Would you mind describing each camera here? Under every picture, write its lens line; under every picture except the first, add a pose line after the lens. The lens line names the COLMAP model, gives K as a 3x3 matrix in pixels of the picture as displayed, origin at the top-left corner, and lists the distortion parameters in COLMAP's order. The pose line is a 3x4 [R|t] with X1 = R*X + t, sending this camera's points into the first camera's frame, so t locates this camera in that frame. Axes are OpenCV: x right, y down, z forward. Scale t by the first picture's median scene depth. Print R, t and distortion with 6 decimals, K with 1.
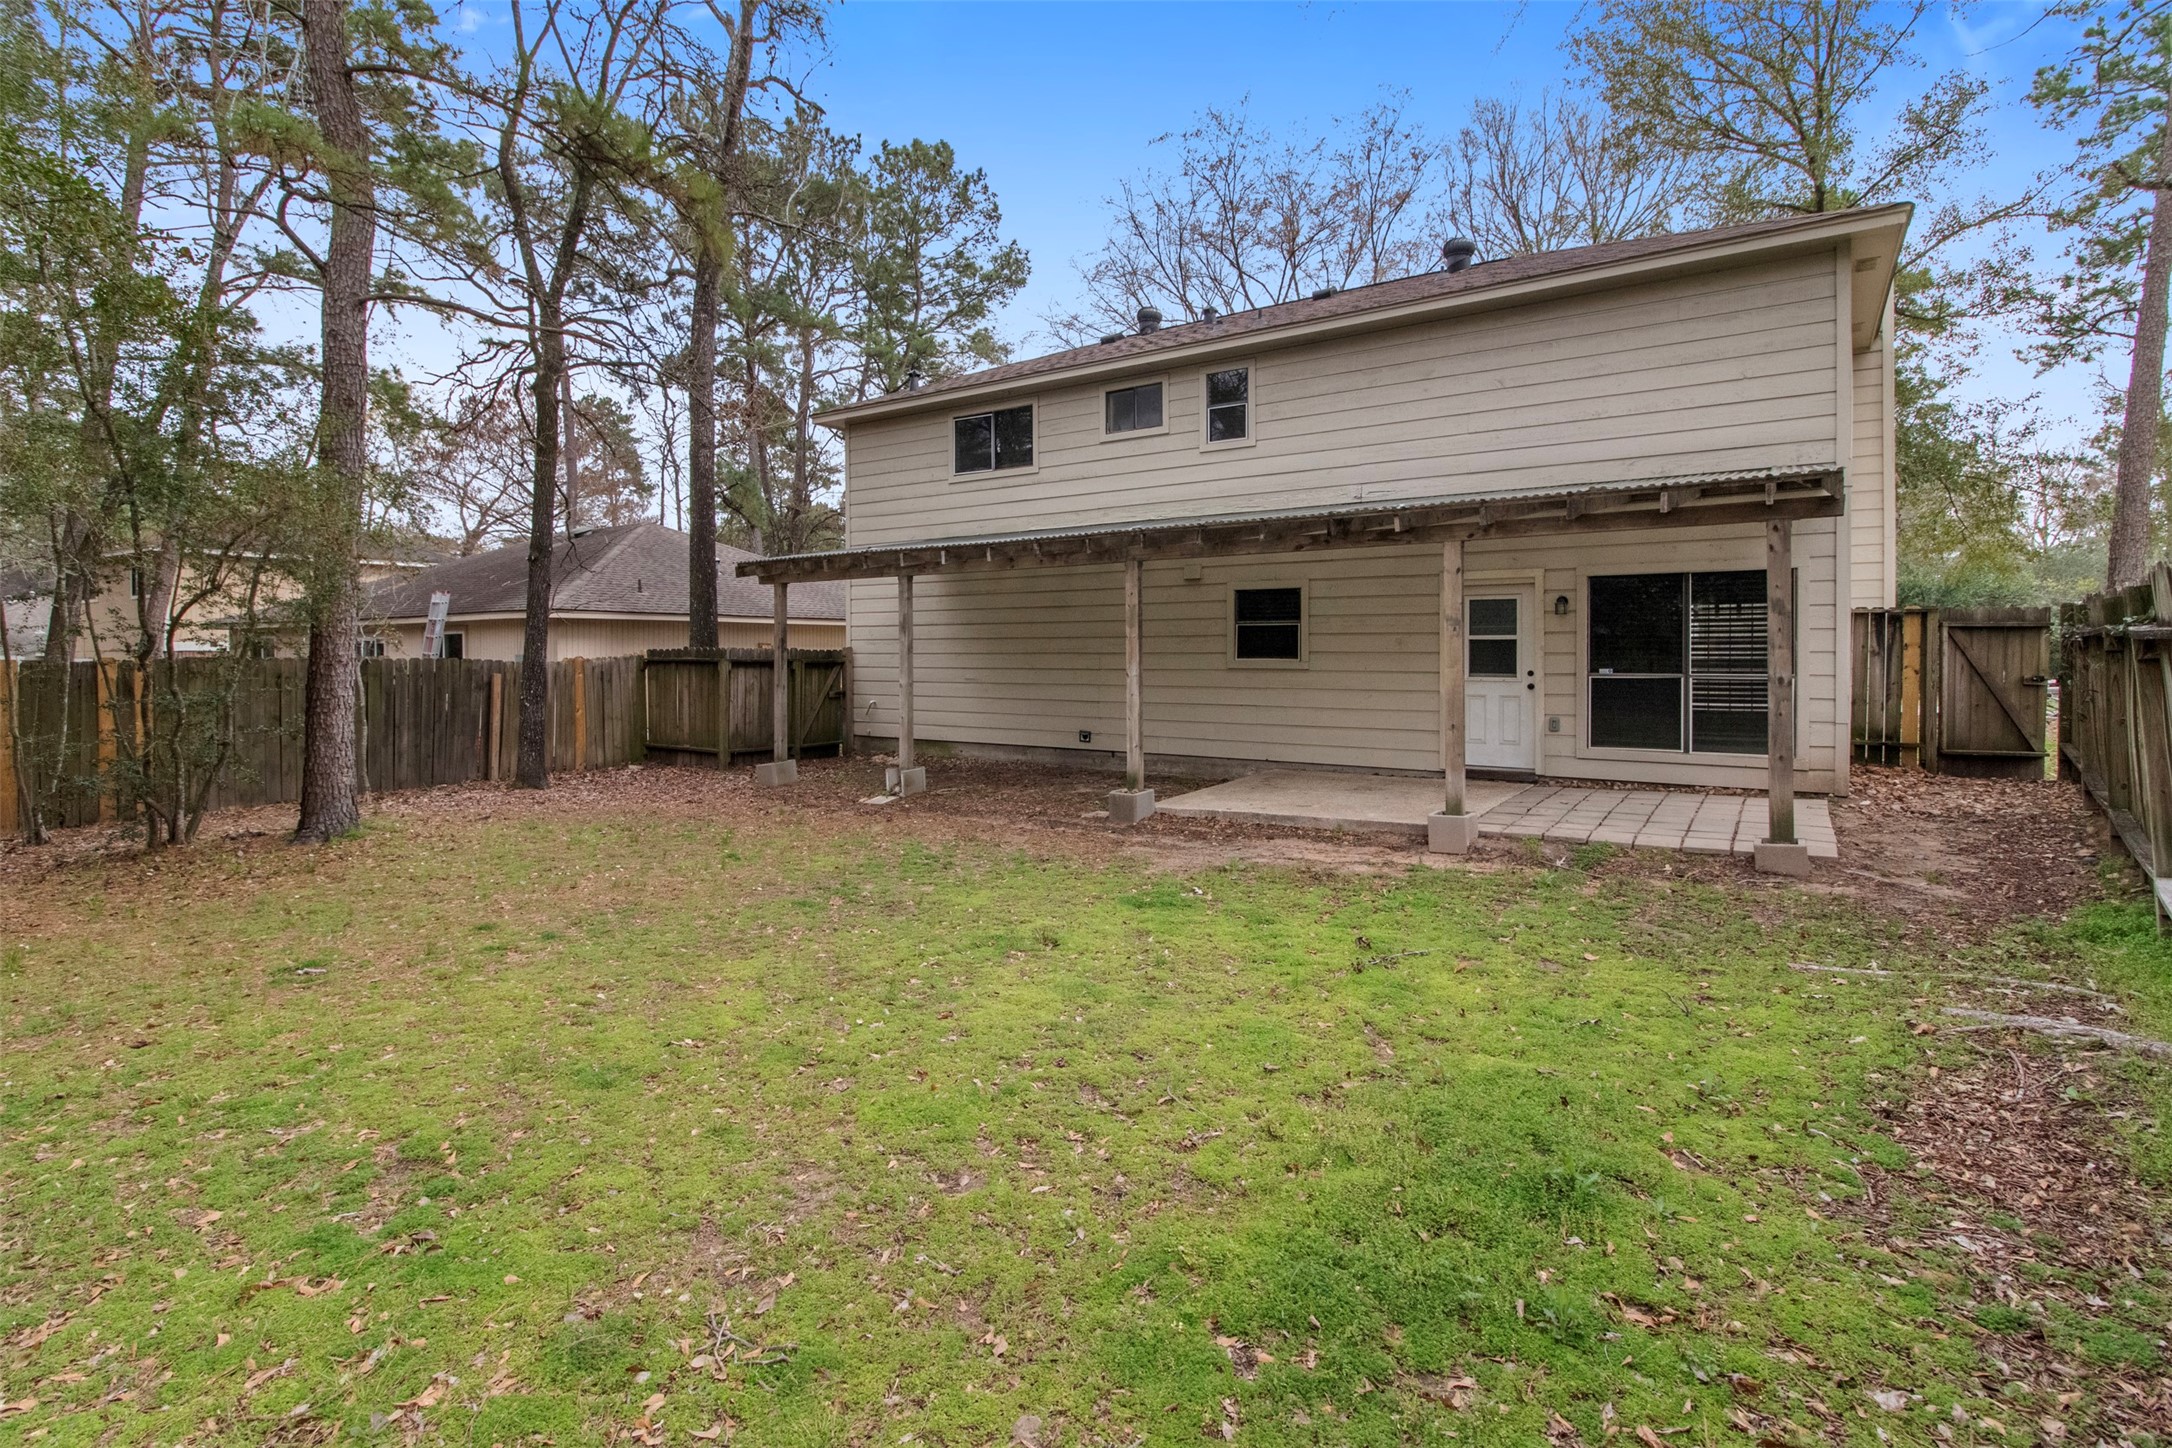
lens RADIAL K [[1038.8, 0, 1044.5], [0, 1038.8, 673.4], [0, 0, 1]] dist [-0.002581, 0.000272]
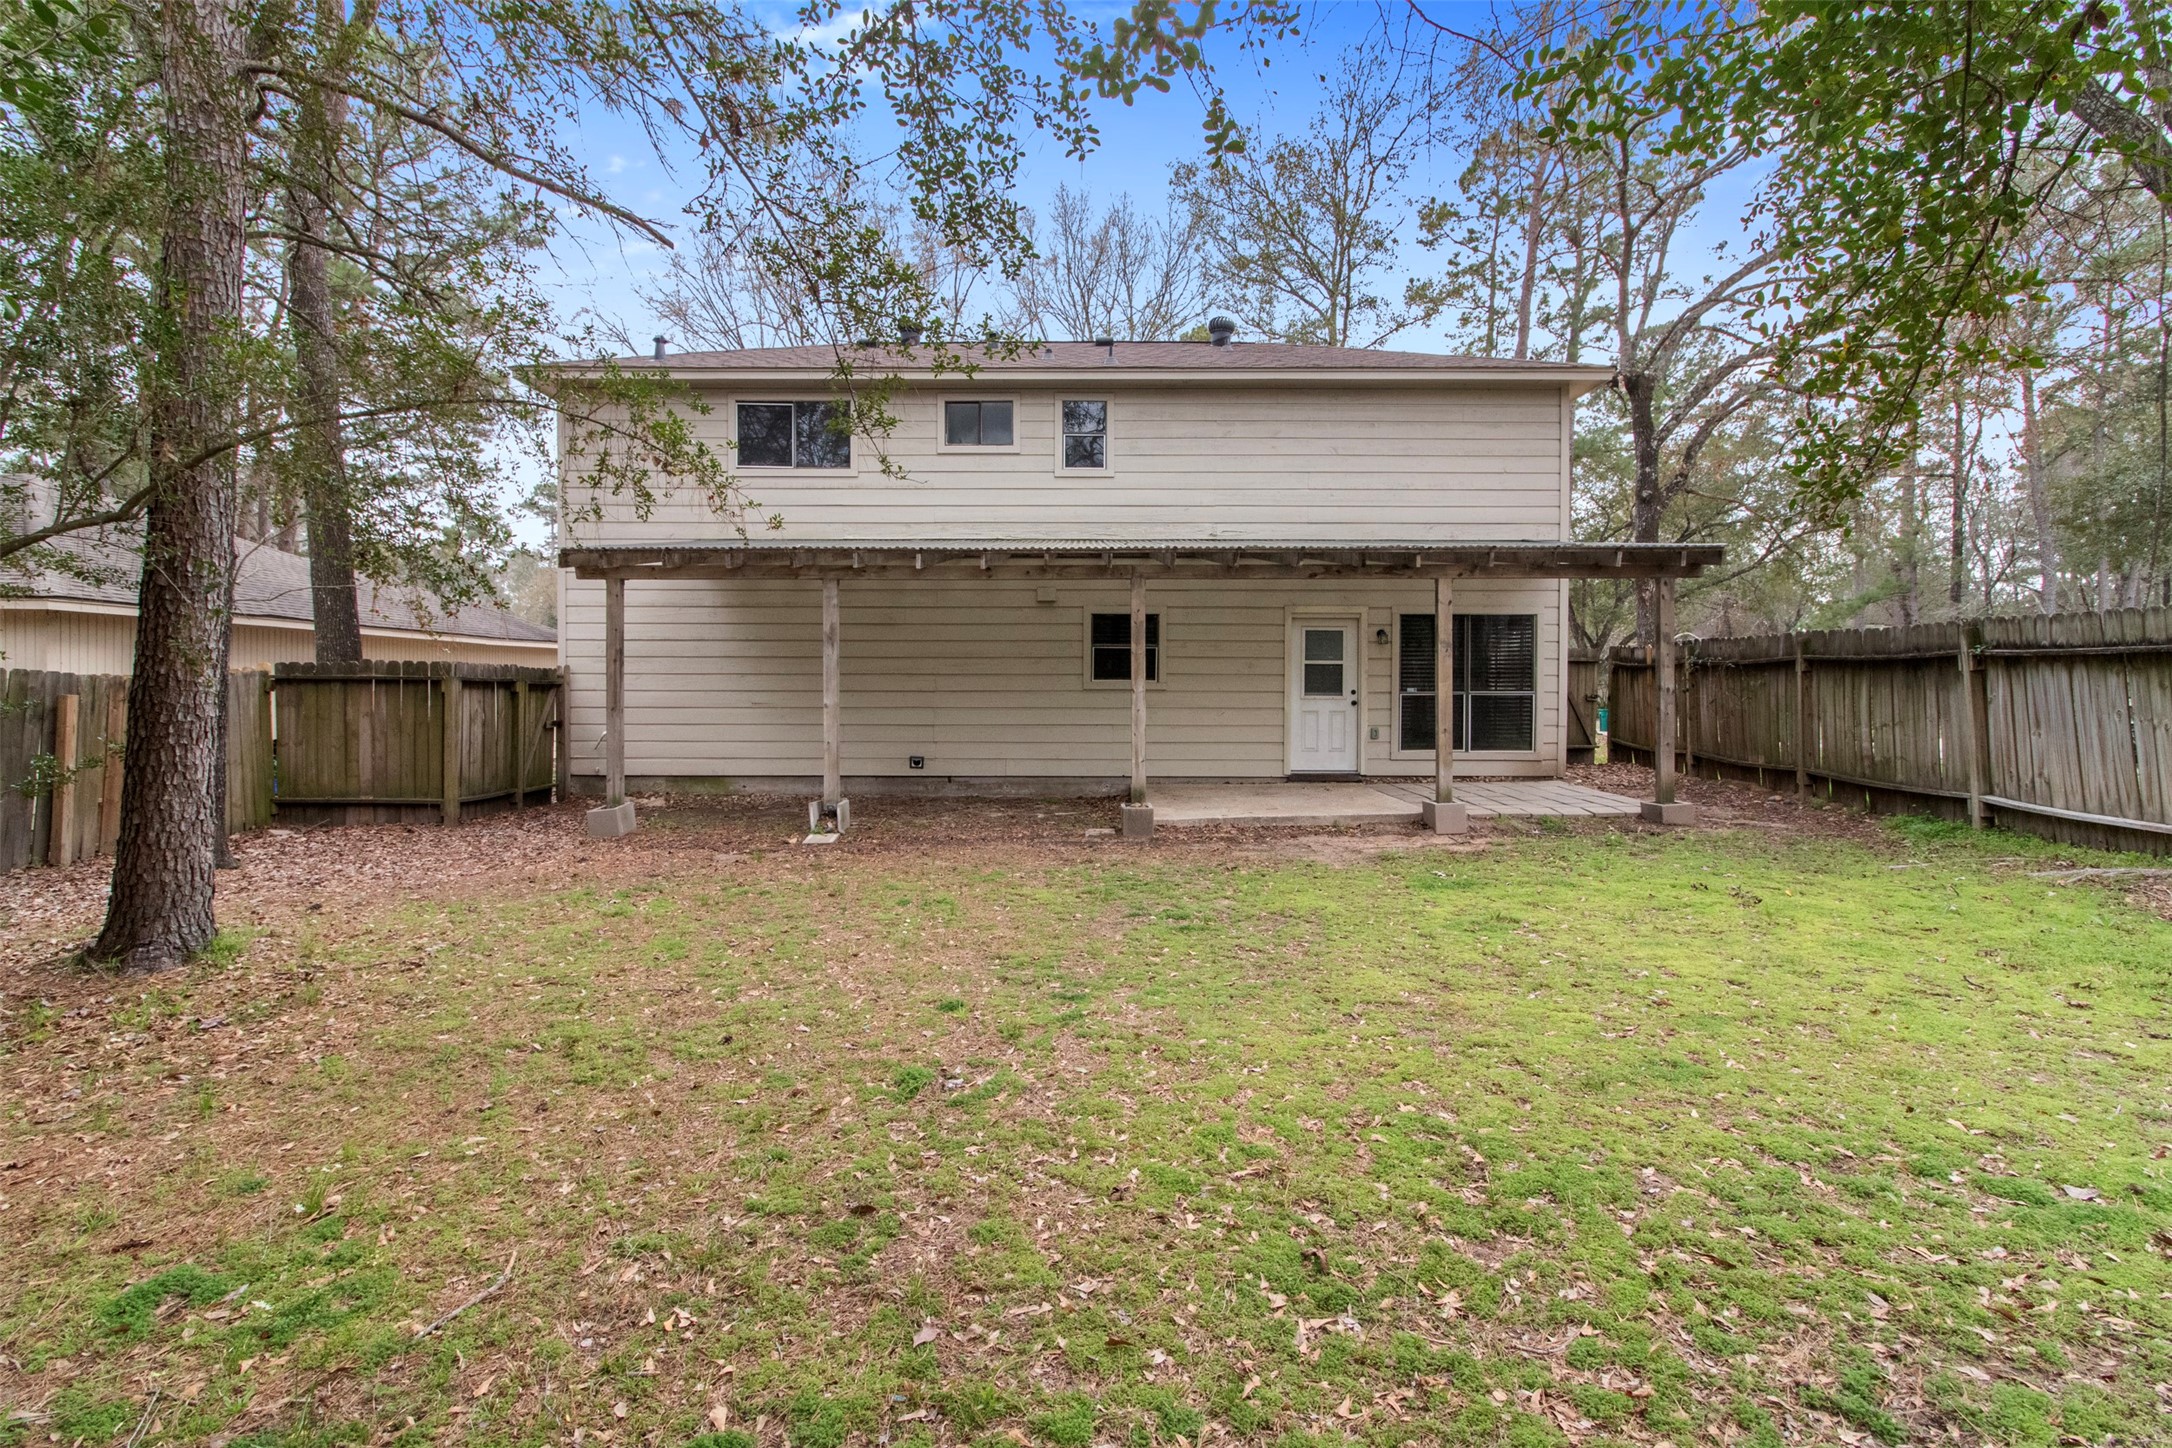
lens RADIAL K [[1038.8, 0, 1083.0], [0, 1038.8, 708.6], [0, 0, 1]] dist [-0.002581, 0.000272]
pose [[0.822325, -0.006880, 0.568976, -0.408031], [0.006757, 0.999974, 0.002326, 0.012016], [-0.568978, 0.001932, 0.822351, 0.149475]]
